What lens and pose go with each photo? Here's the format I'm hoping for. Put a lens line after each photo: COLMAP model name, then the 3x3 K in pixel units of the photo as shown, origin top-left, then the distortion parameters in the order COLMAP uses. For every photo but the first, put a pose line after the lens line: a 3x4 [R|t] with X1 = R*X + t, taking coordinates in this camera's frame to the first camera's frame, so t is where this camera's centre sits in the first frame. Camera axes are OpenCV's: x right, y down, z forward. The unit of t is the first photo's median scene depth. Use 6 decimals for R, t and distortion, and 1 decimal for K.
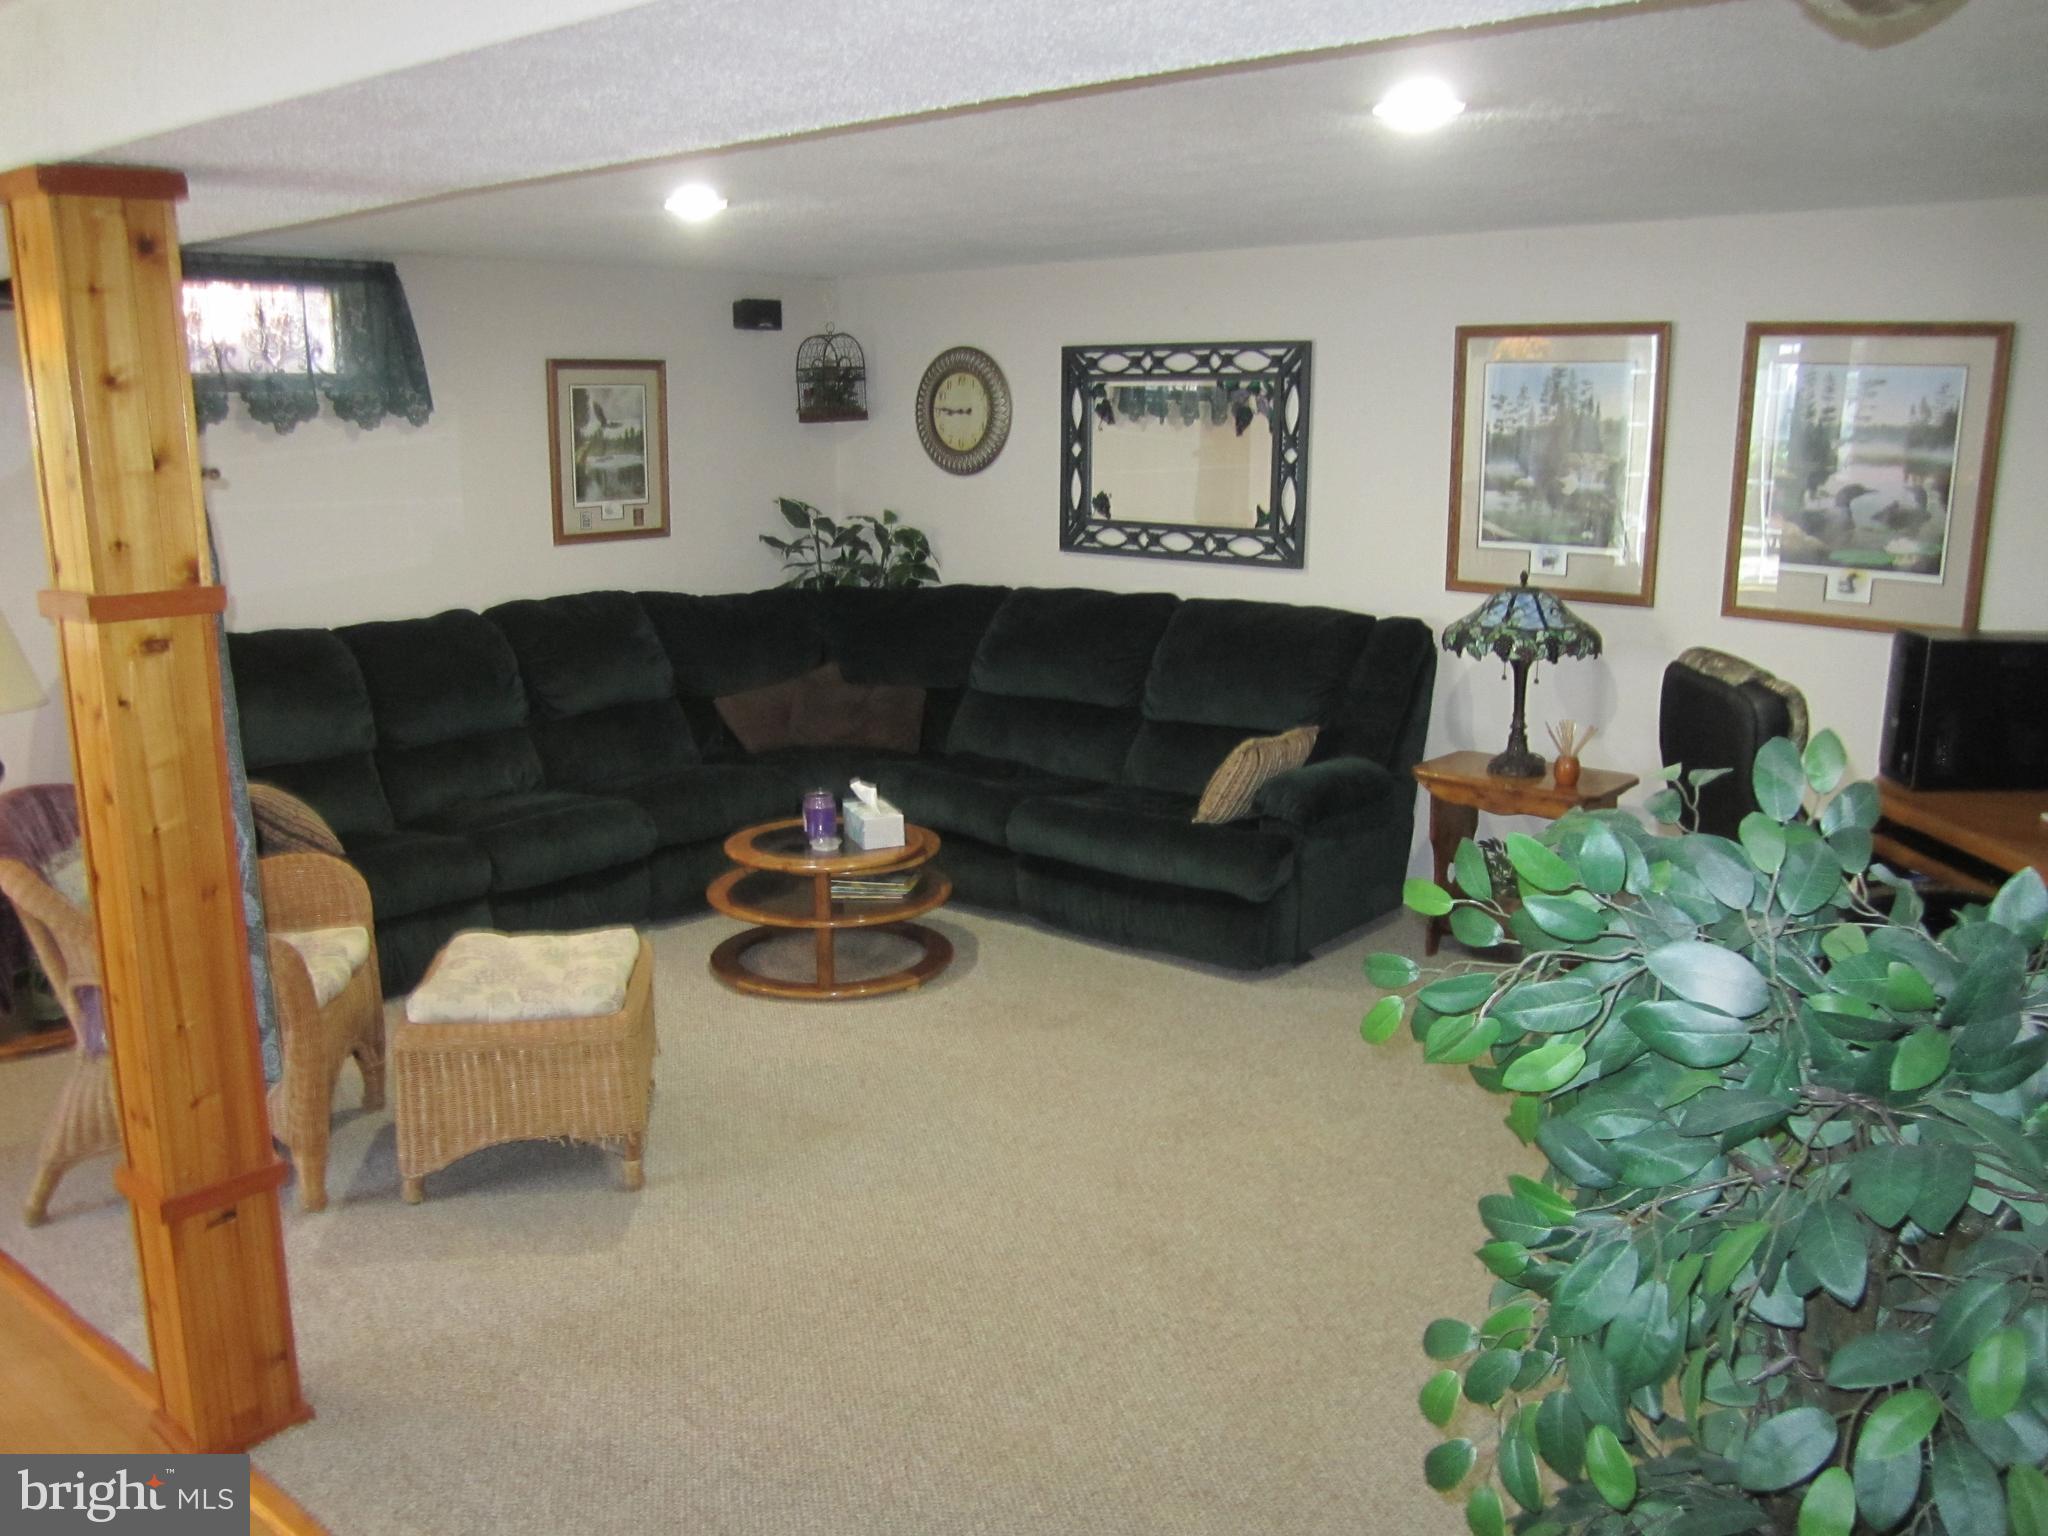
lens RADIAL K [[1710.8, 0, 1008.7], [0, 1710.8, 759.4], [0, 0, 1]] dist [-0.047613, 0.009743]
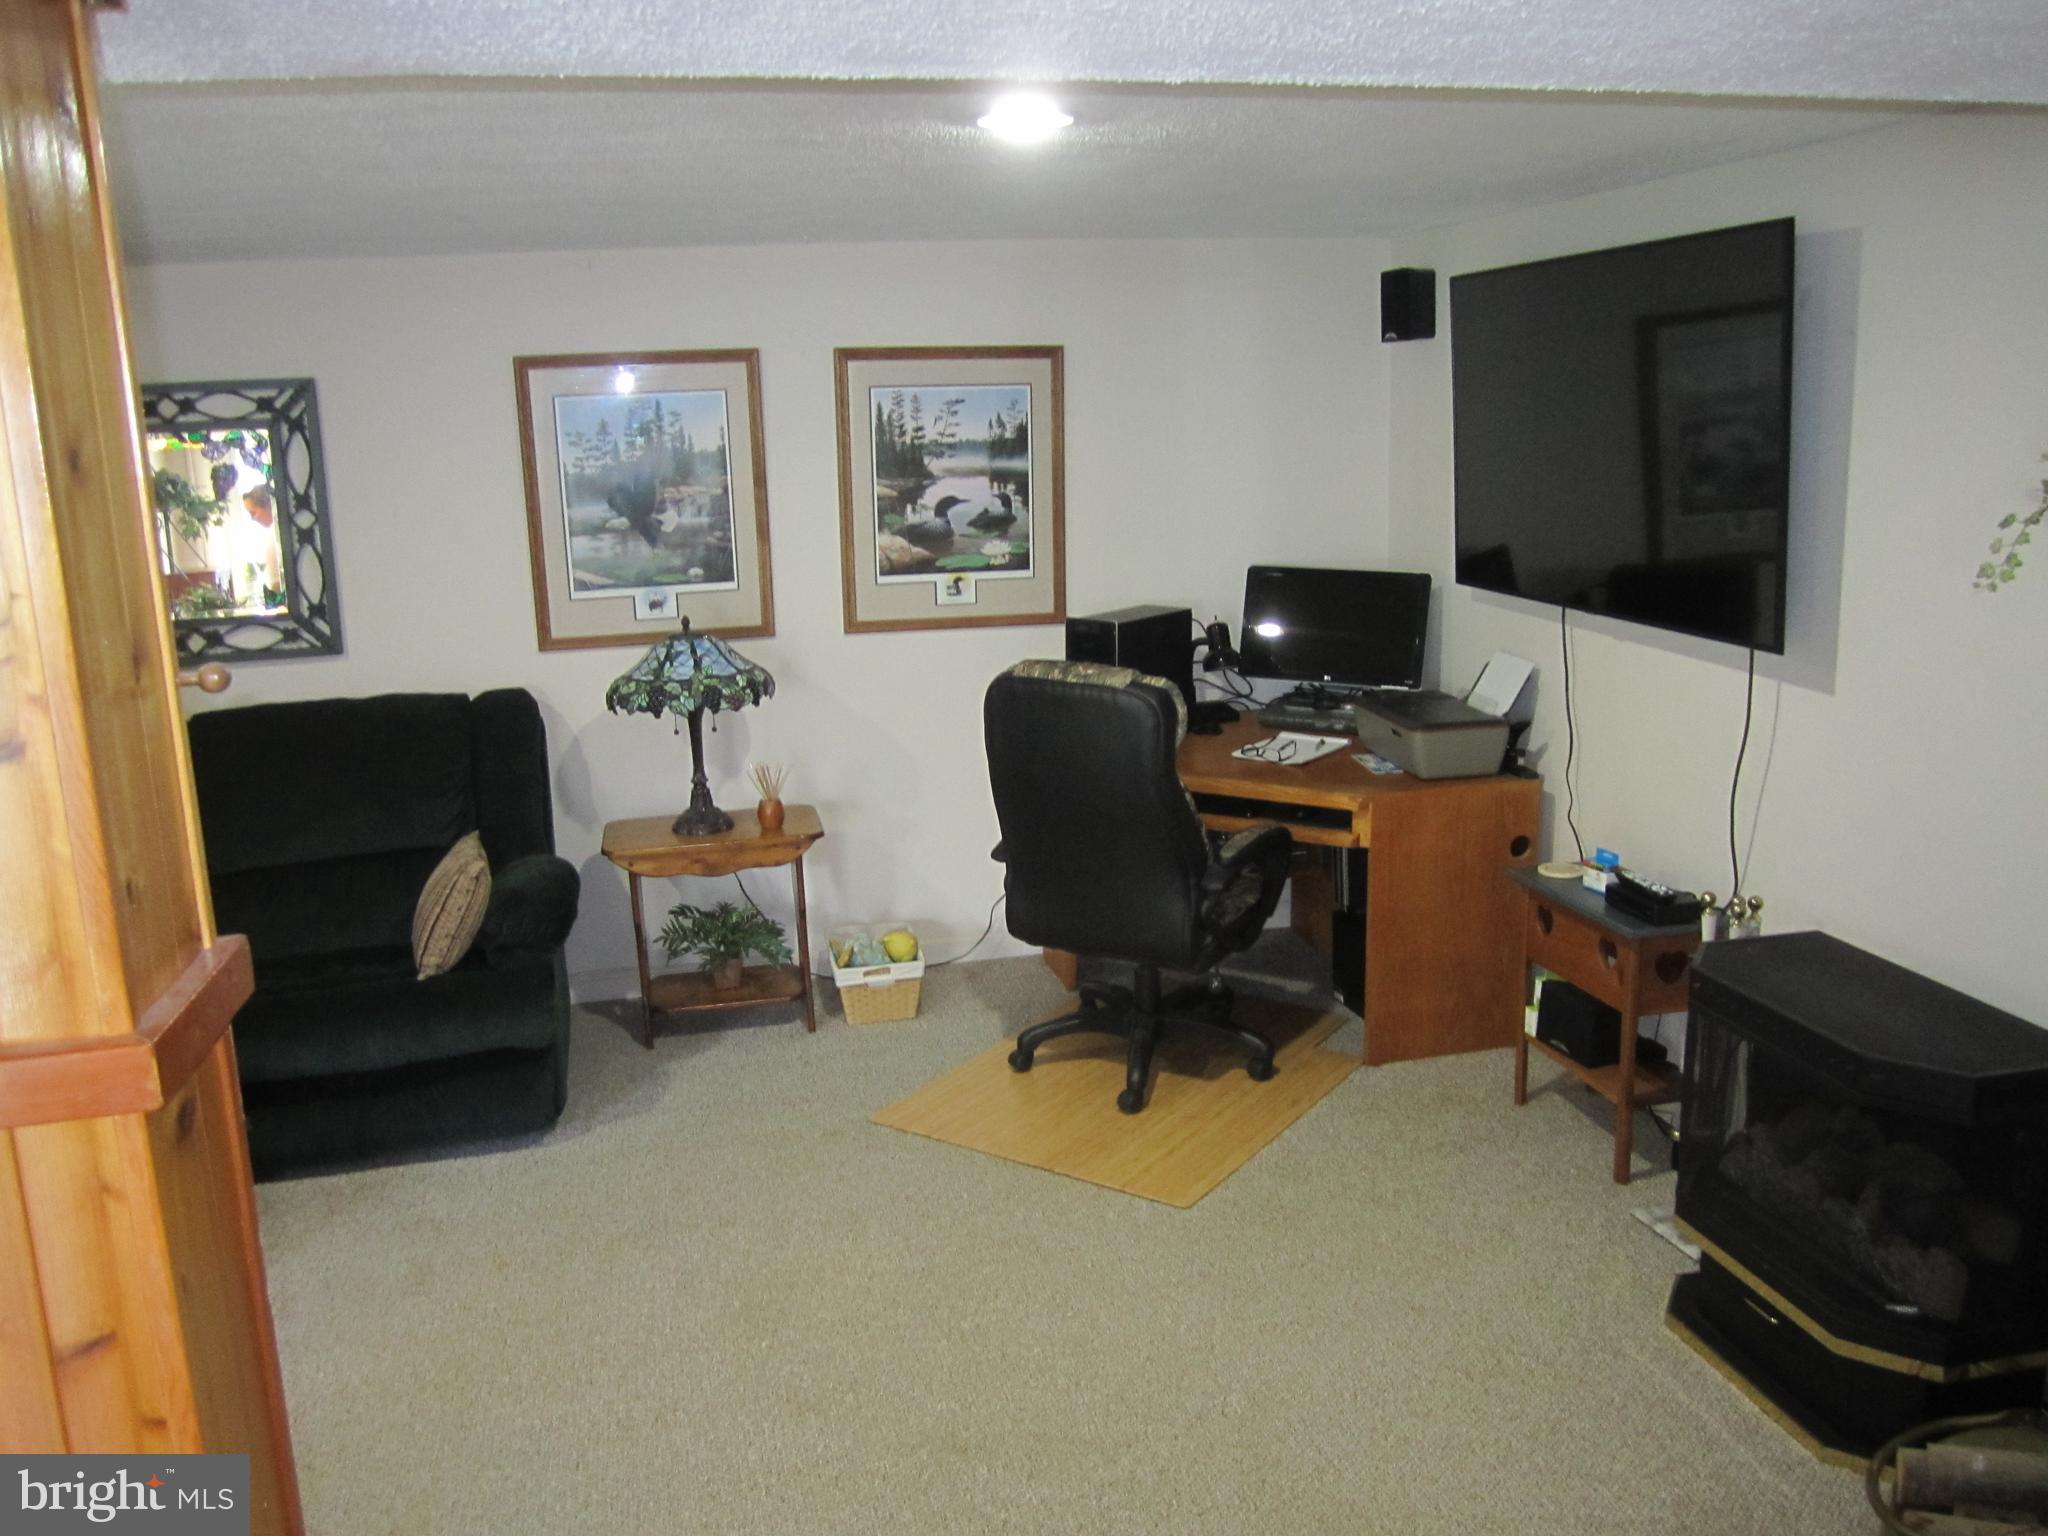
lens RADIAL K [[1710.8, 0, 1020.7], [0, 1710.8, 753.6], [0, 0, 1]] dist [-0.047613, 0.009743]
pose [[0.588571, -0.184420, 0.787130, -0.324972], [0.205318, 0.975810, 0.075101, -0.066458], [-0.781939, 0.117409, 0.612198, 0.280038]]
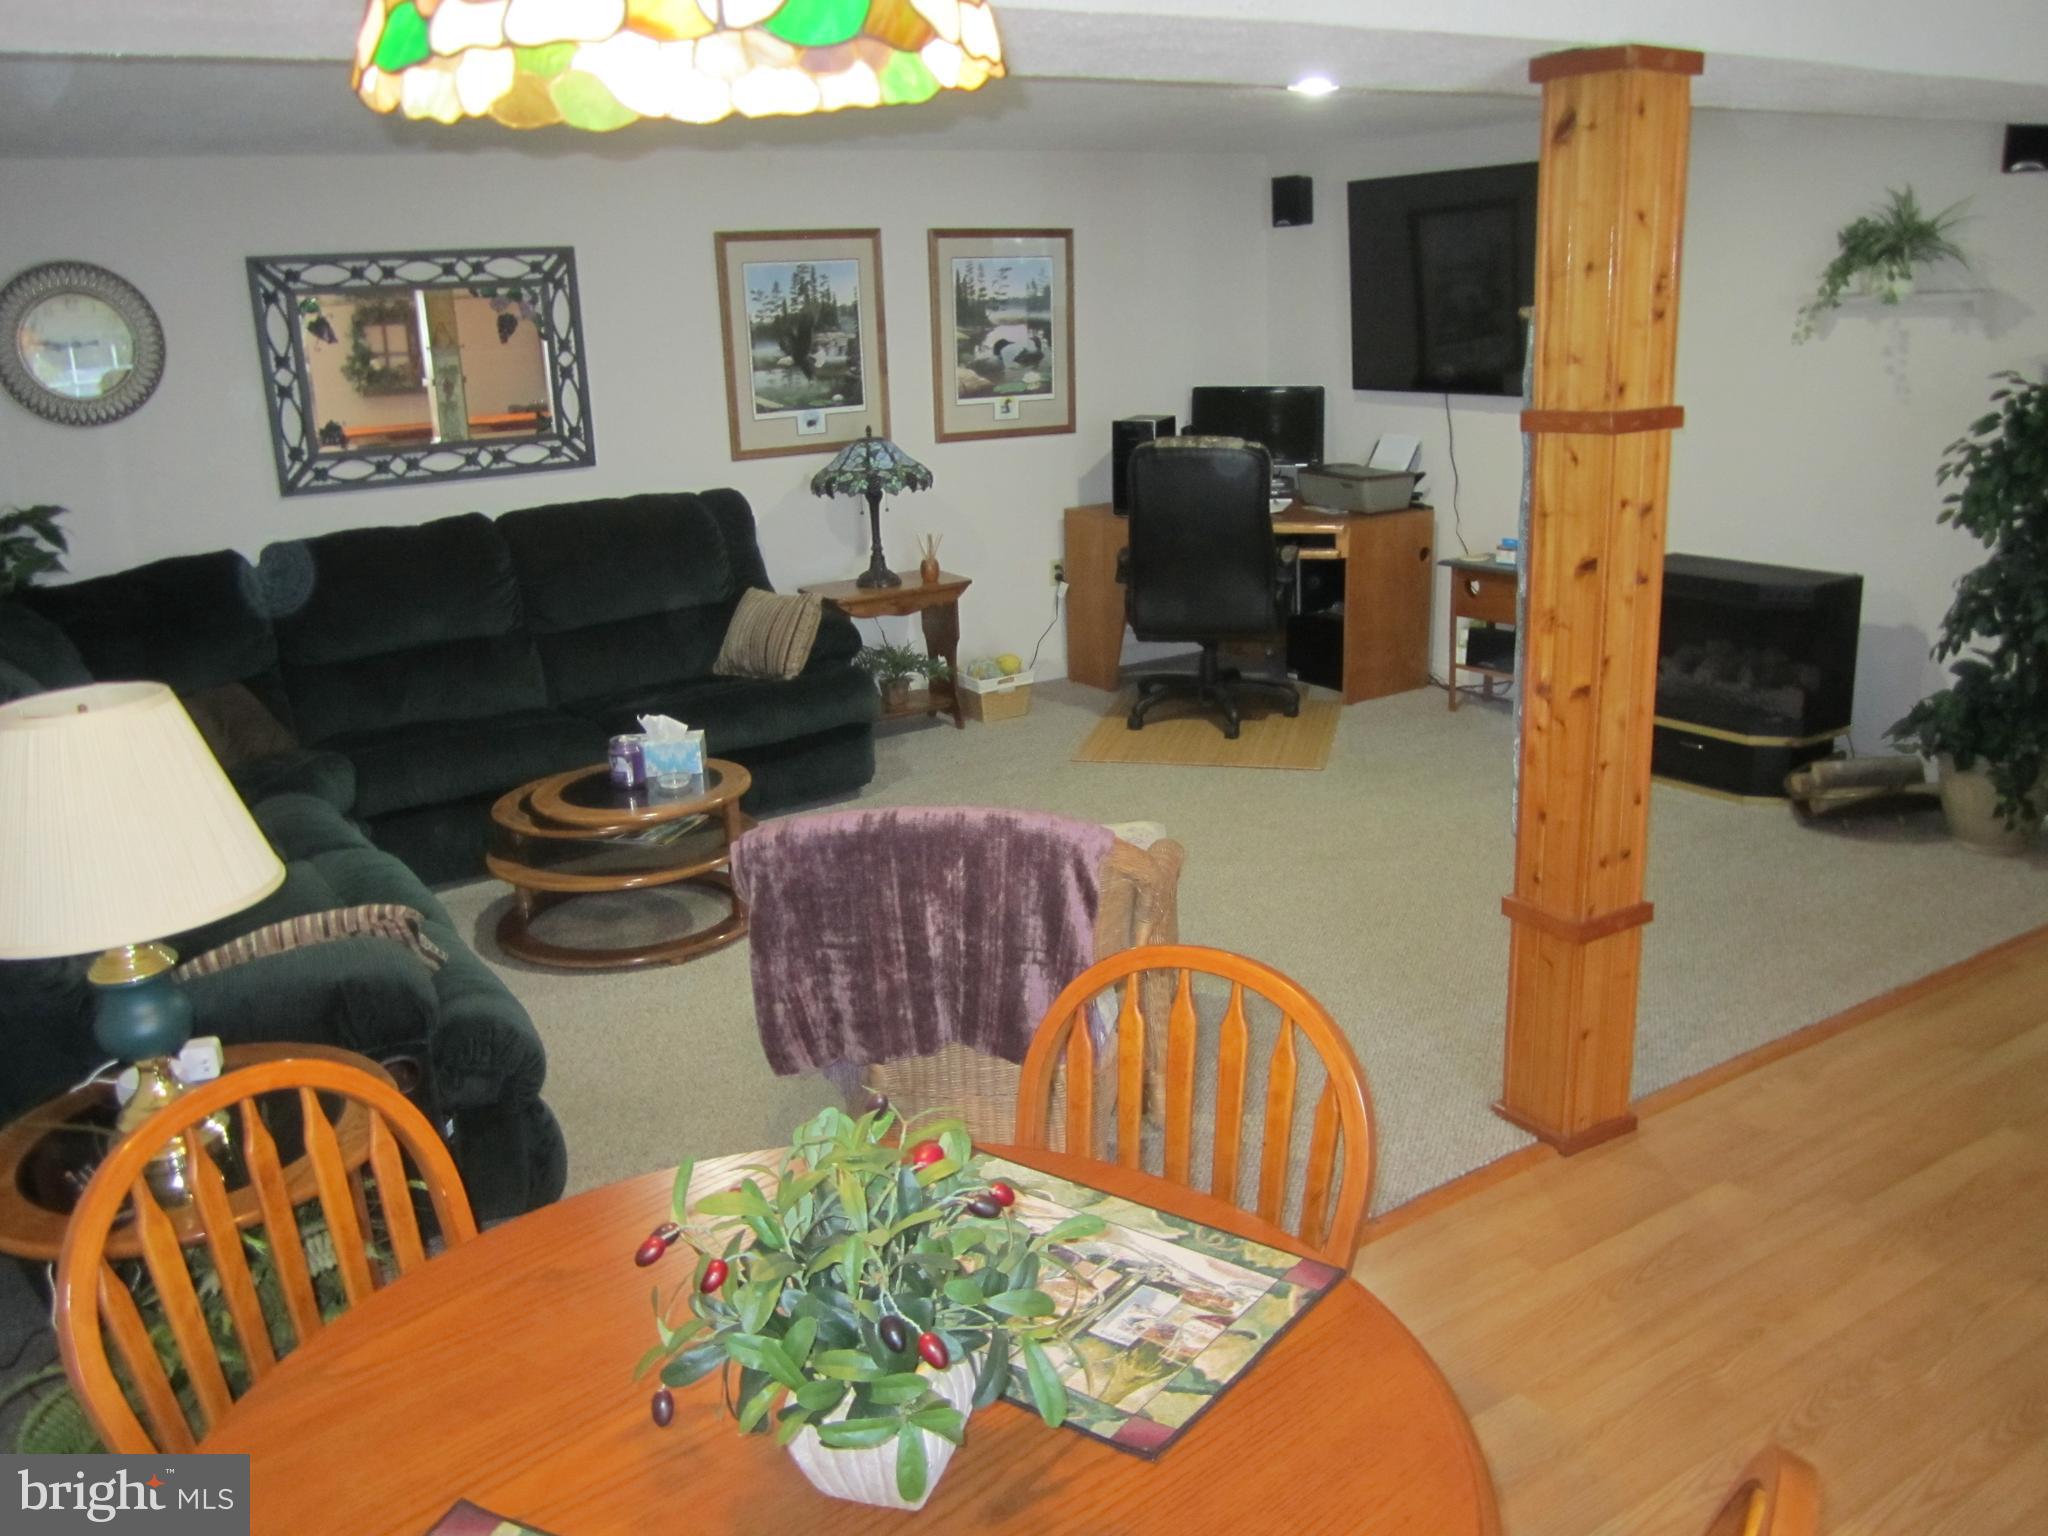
lens RADIAL K [[1710.8, 0, 1019.3], [0, 1710.8, 751.1], [0, 0, 1]] dist [-0.047613, 0.009743]
pose [[0.274691, -0.261434, 0.925309, -0.867802], [0.243661, 0.949843, 0.196031, -0.097355], [-0.930148, 0.171613, 0.324614, 0.502441]]
